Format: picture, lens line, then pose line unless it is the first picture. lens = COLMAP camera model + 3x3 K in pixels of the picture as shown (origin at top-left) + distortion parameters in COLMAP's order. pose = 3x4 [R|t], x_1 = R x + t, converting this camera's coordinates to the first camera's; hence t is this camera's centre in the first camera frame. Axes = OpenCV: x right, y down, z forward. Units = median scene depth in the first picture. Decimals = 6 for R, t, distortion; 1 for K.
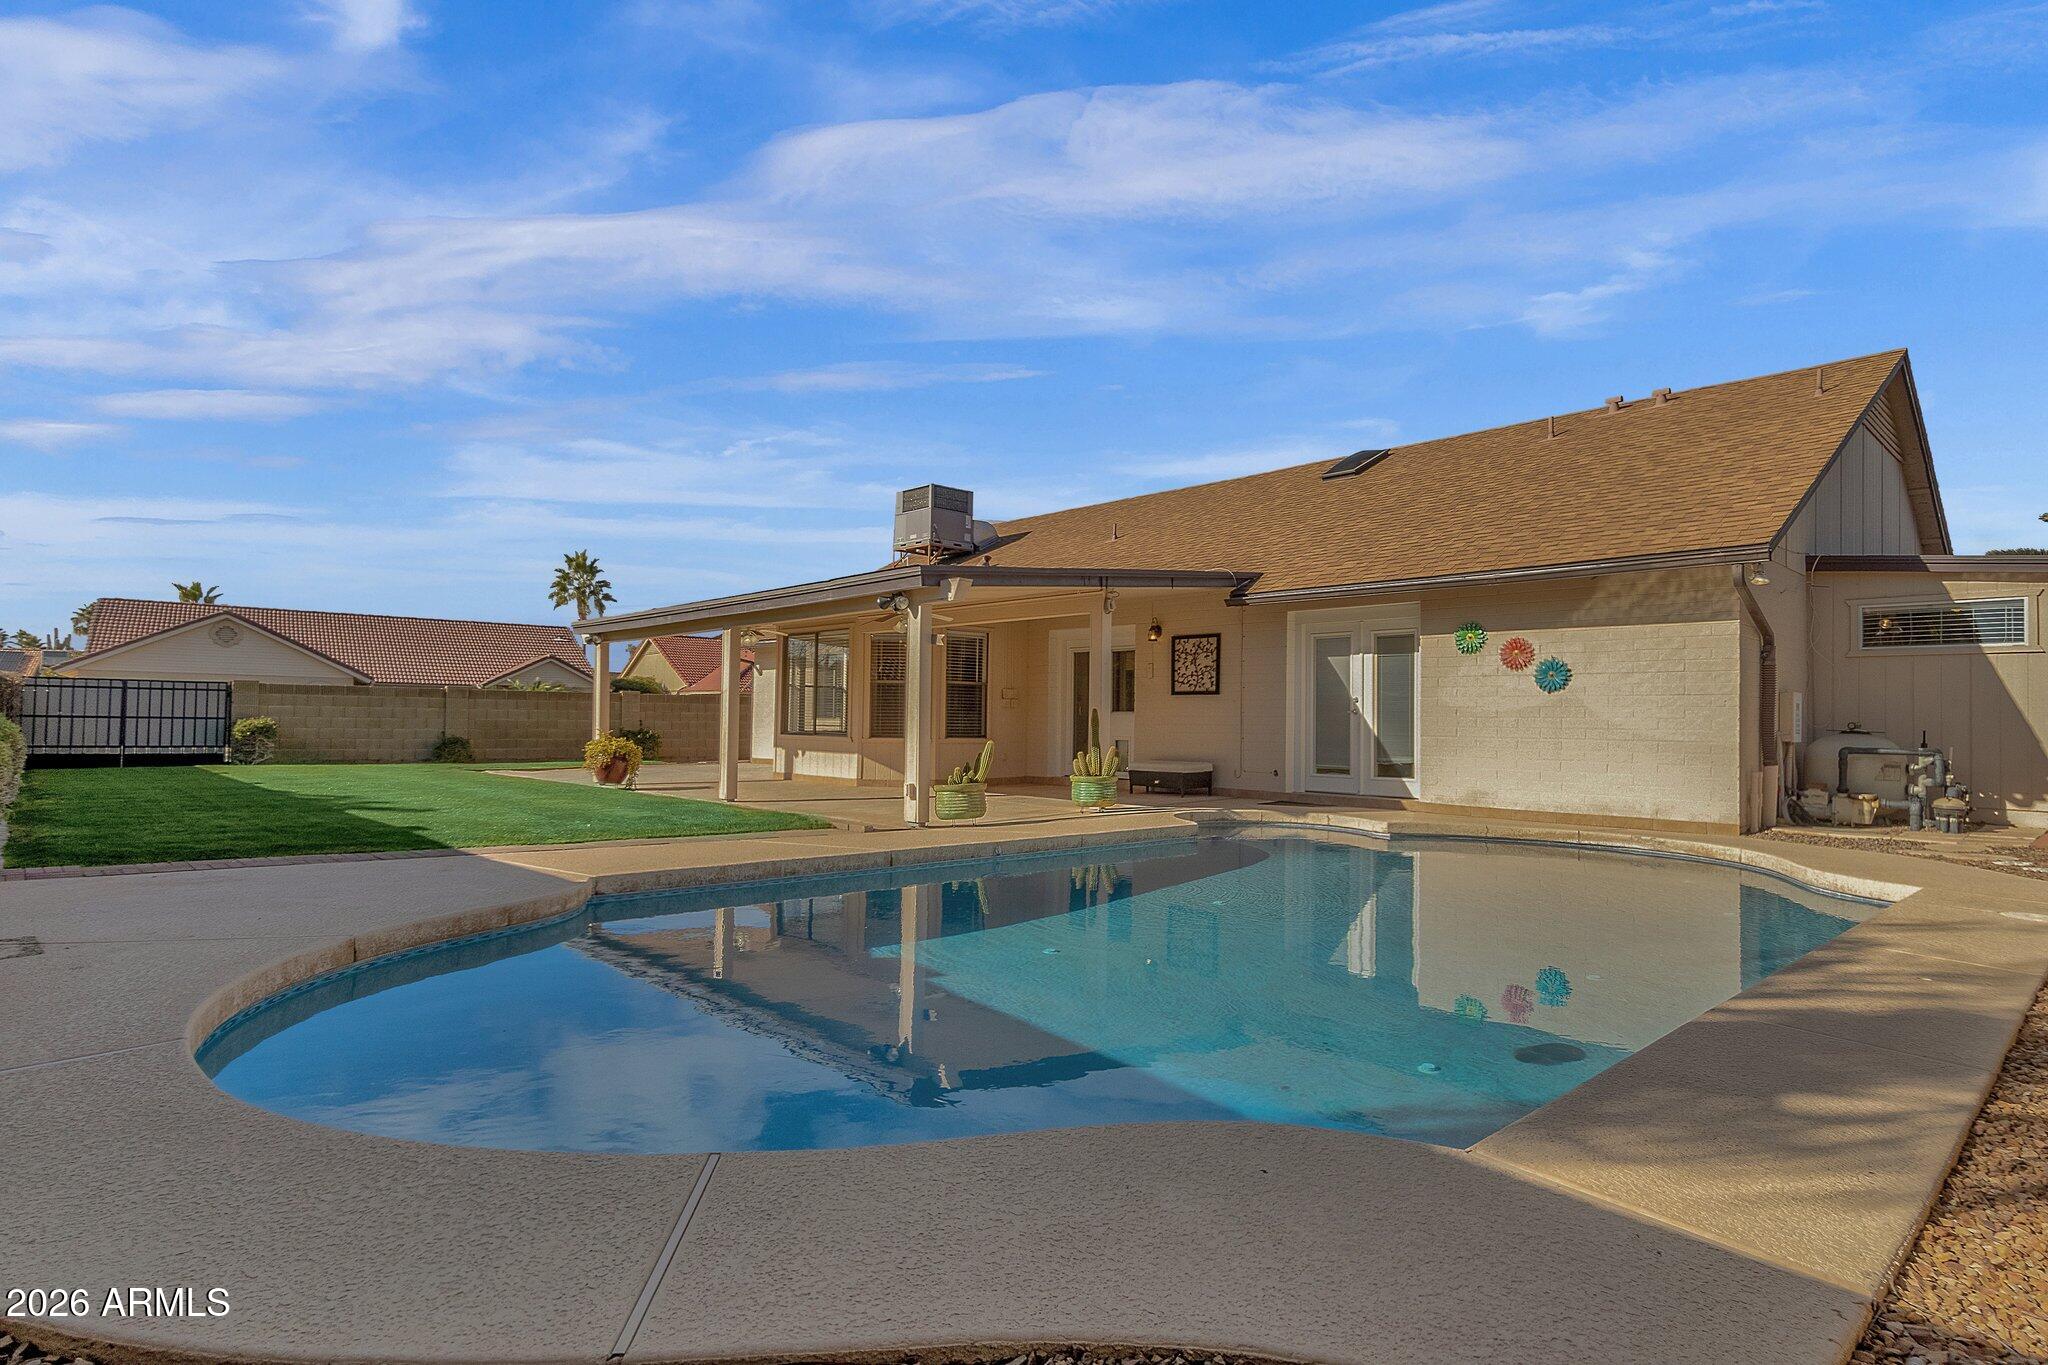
lens RADIAL K [[1045.2, 0, 1020.7], [0, 1045.2, 694.2], [0, 0, 1]] dist [0.009289, -0.000073]
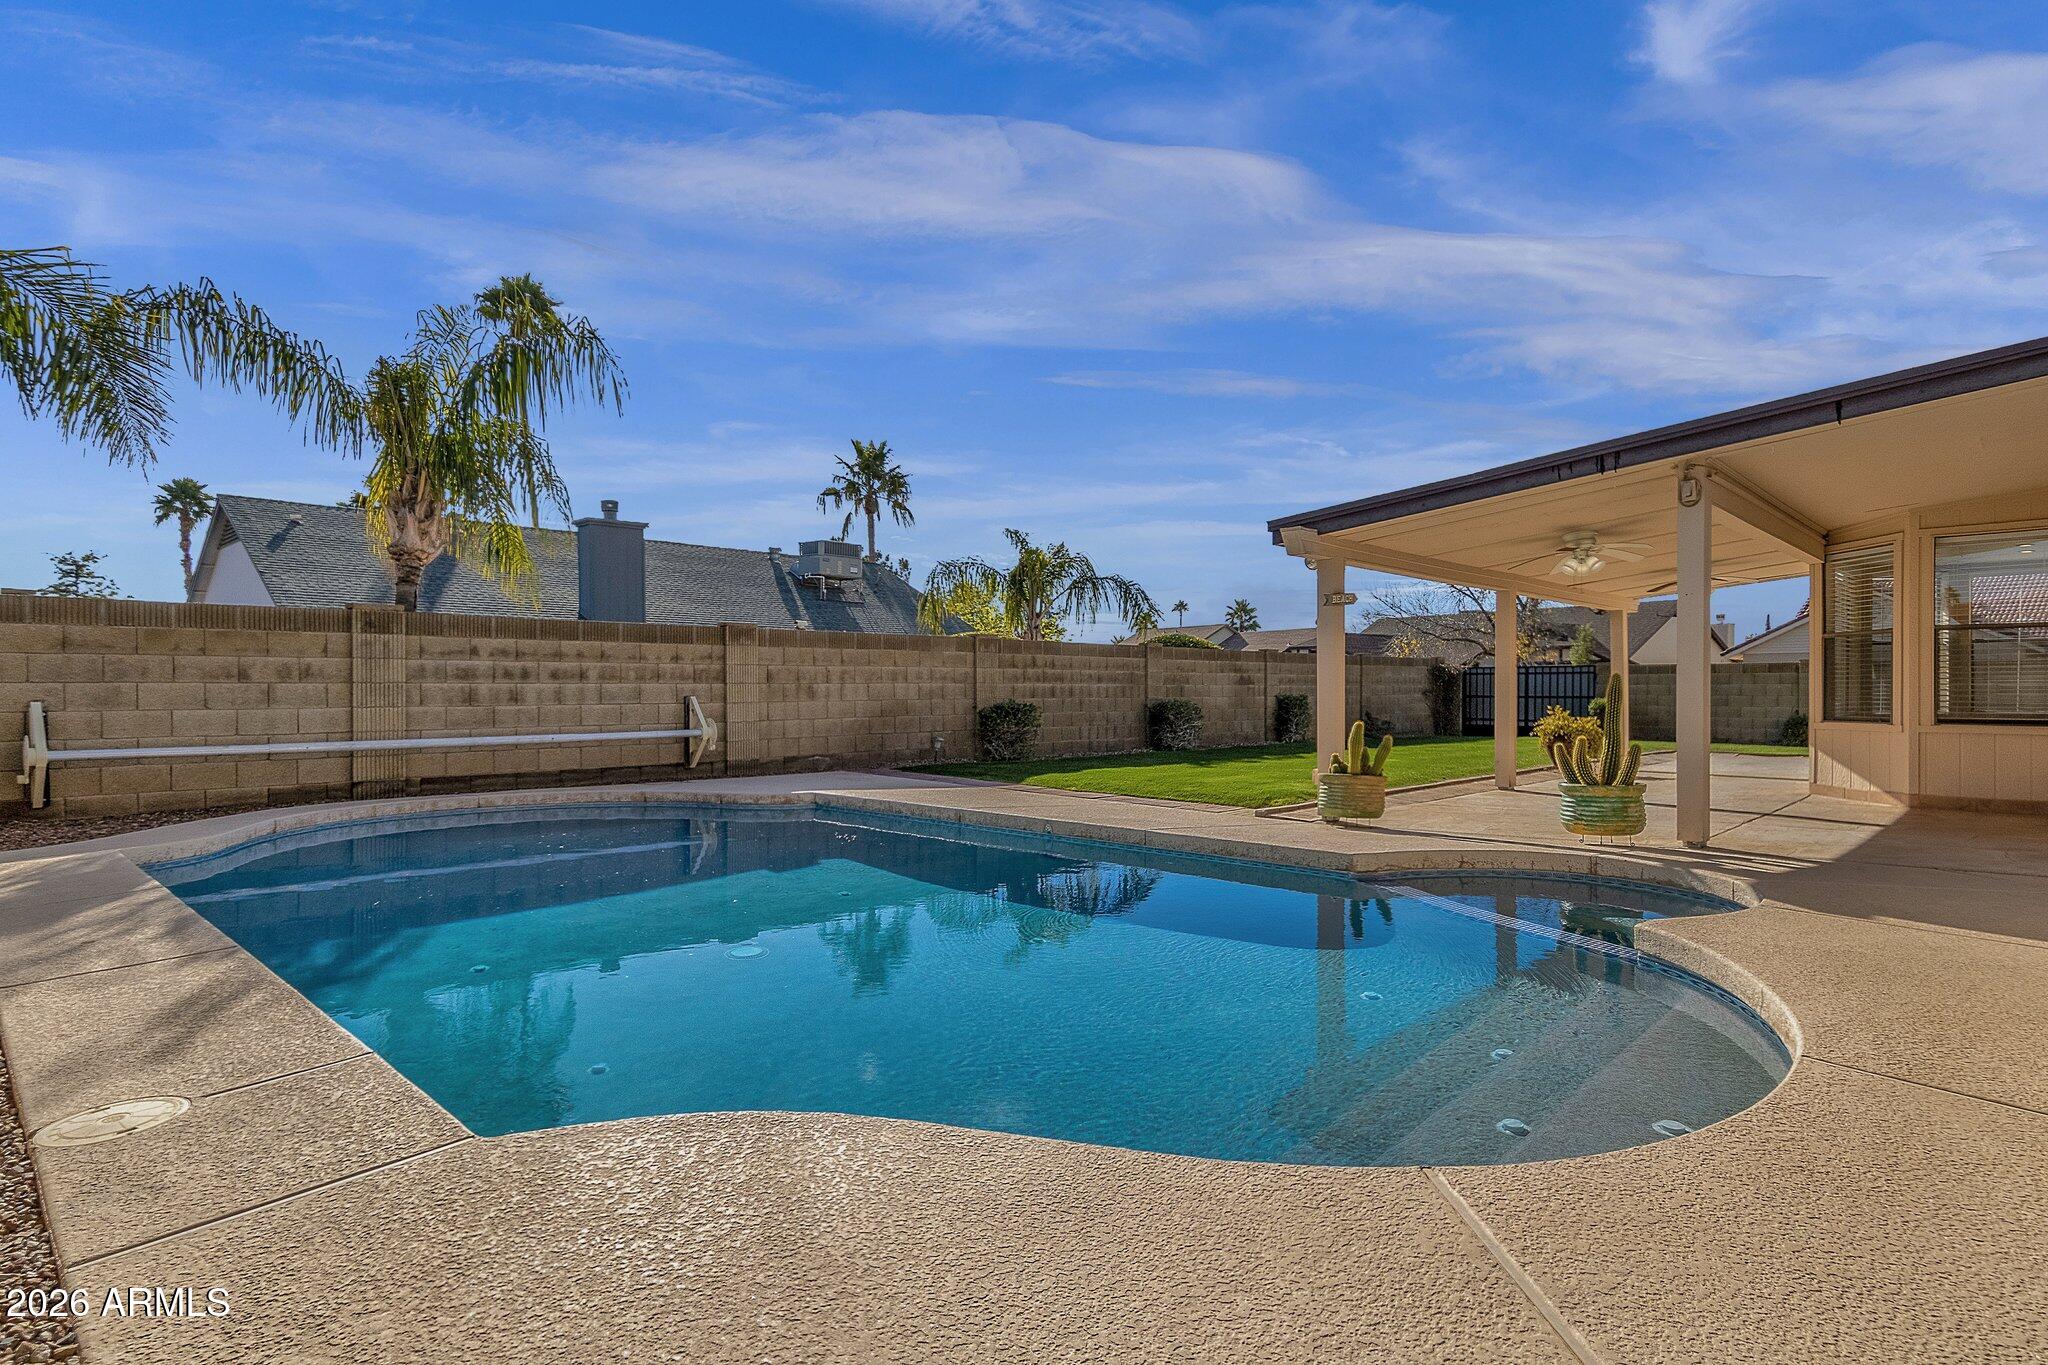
lens RADIAL K [[1065.6, 0, 1022.1], [0, 1065.6, 690.6], [0, 0, 1]] dist [0.011944, 0.000964]
pose [[0.042146, -0.012527, -0.999033, 0.536333], [0.028213, 0.999538, -0.011343, 0.016876], [0.998713, -0.027708, 0.042480, 0.500887]]
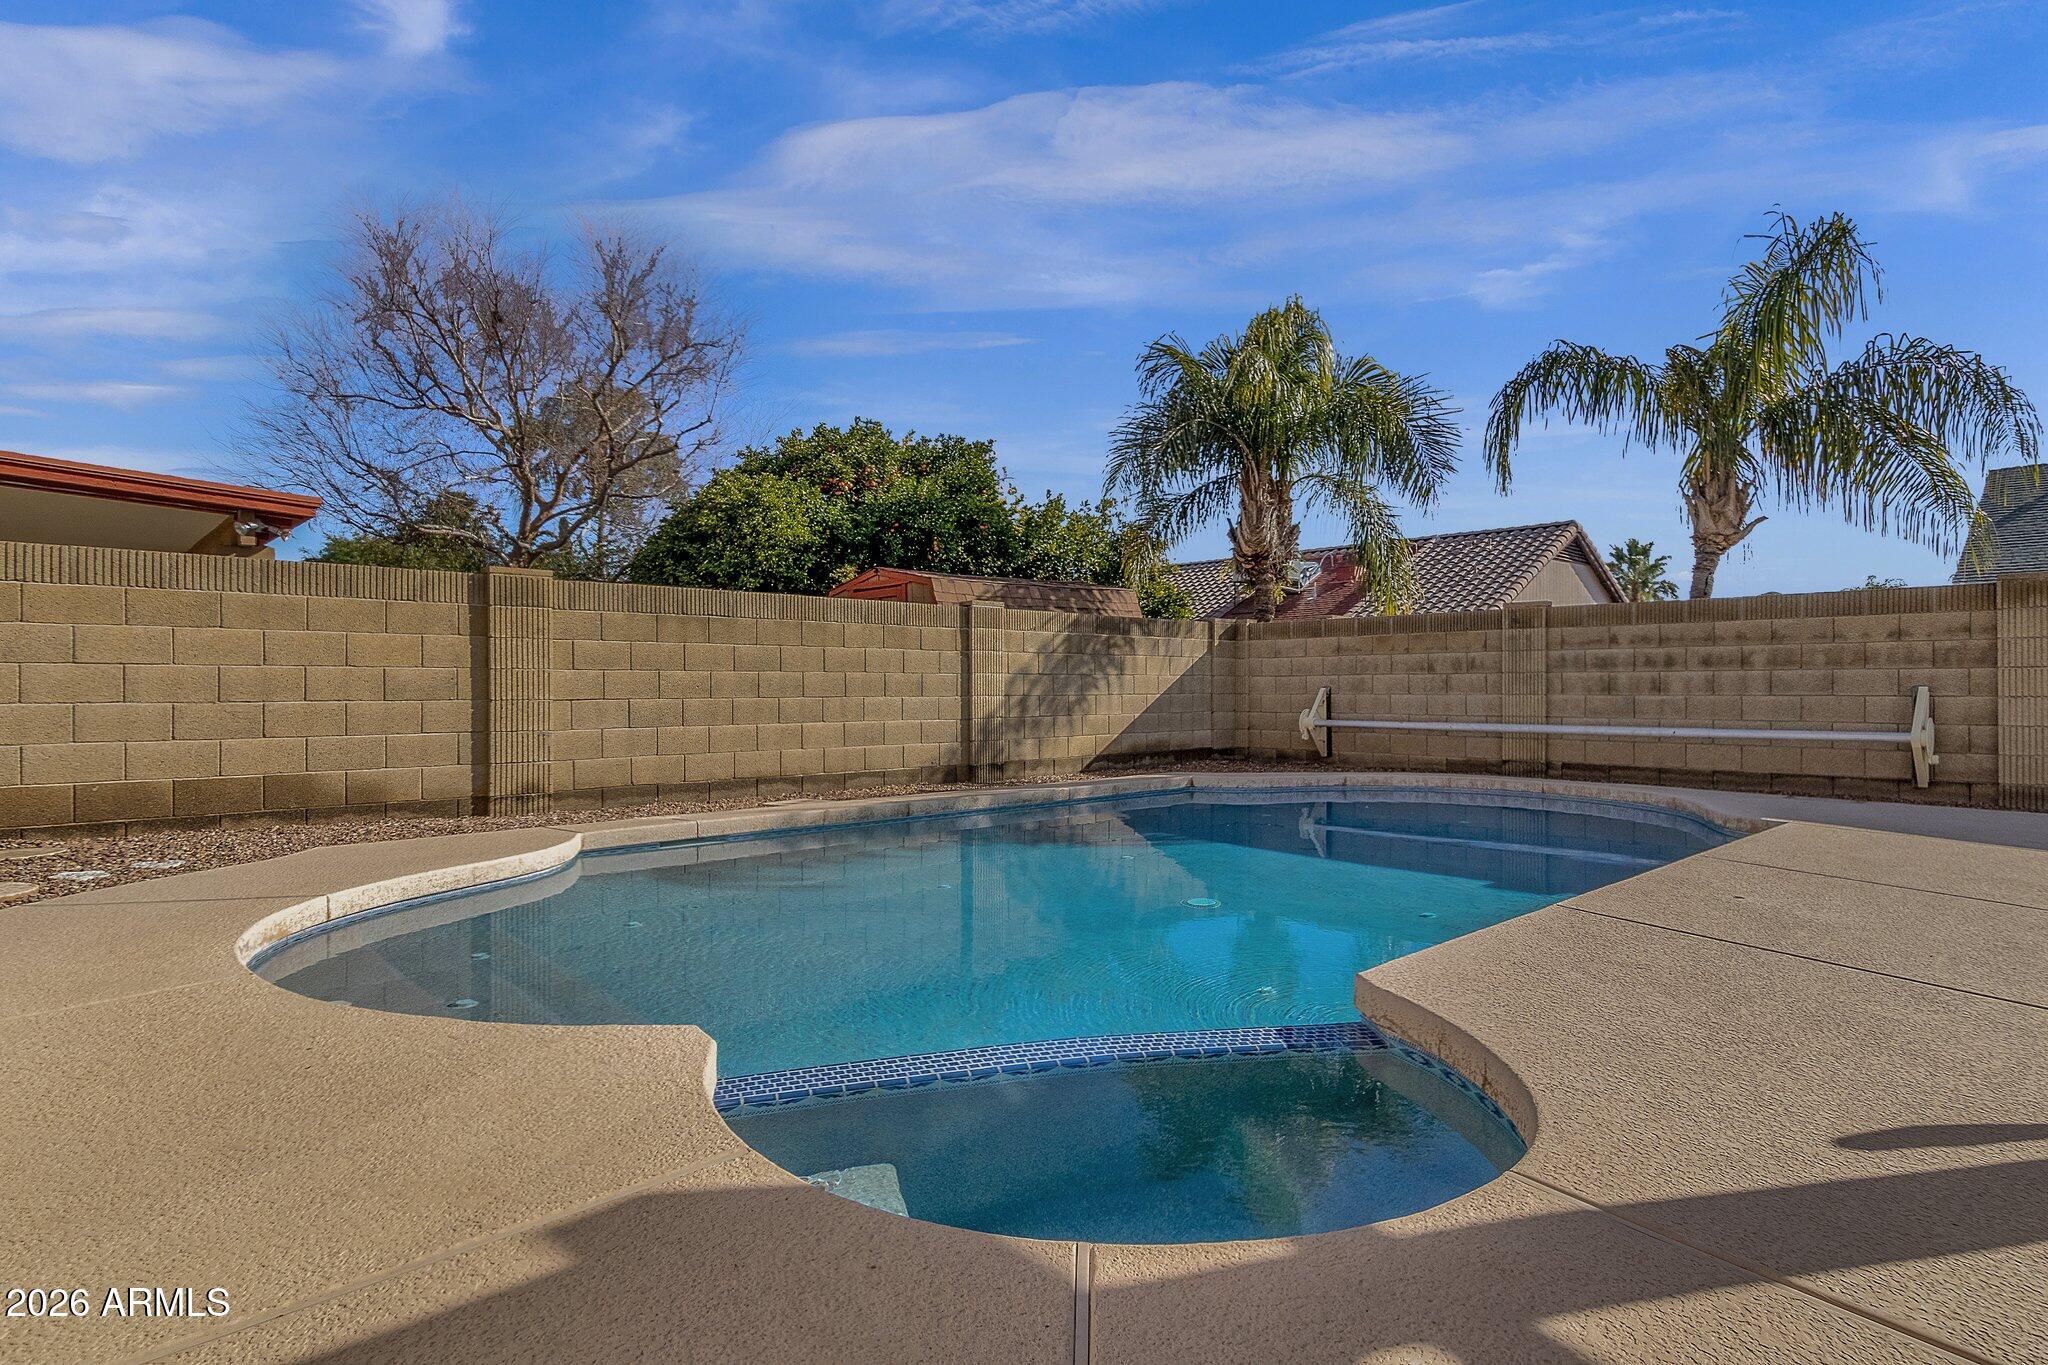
lens RADIAL K [[1065.6, 0, 1022.1], [0, 1065.6, 690.6], [0, 0, 1]] dist [0.011944, 0.000964]
pose [[-0.999865, -0.013603, 0.009218, 0.181360], [-0.013813, 0.999639, -0.023057, 0.027627], [-0.008901, -0.023181, -0.999692, 0.881965]]
